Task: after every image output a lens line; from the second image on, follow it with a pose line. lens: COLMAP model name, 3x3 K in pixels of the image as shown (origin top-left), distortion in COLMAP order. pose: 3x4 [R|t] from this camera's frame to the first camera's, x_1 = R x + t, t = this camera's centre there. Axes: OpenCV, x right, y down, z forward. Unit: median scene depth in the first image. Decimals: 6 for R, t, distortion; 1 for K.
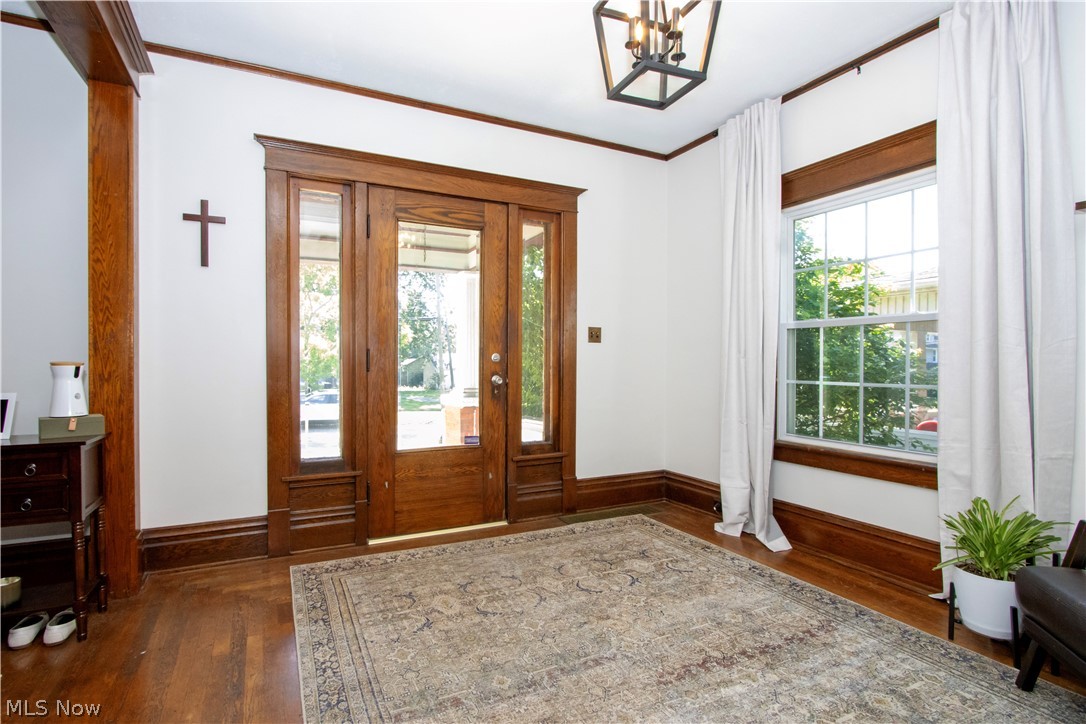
lens RADIAL K [[530.1, 0, 538.1], [0, 530.1, 366.5], [0, 0, 1]] dist [0.001816, 0.000072]
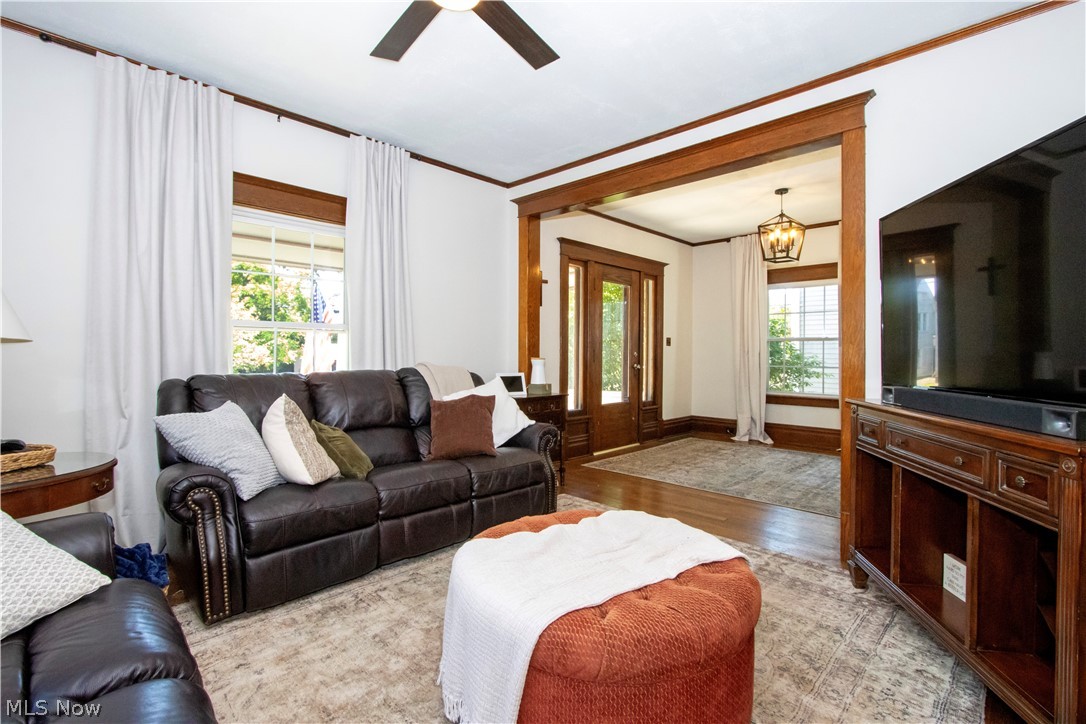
lens RADIAL K [[503.4, 0, 544.8], [0, 503.4, 359.7], [0, 0, 1]] dist [-0.001350, -0.000017]
pose [[0.940606, -0.000475, 0.339501, -0.980054], [-0.002469, 0.999963, 0.008241, -0.012683], [-0.339492, -0.008590, 0.940570, -0.547402]]
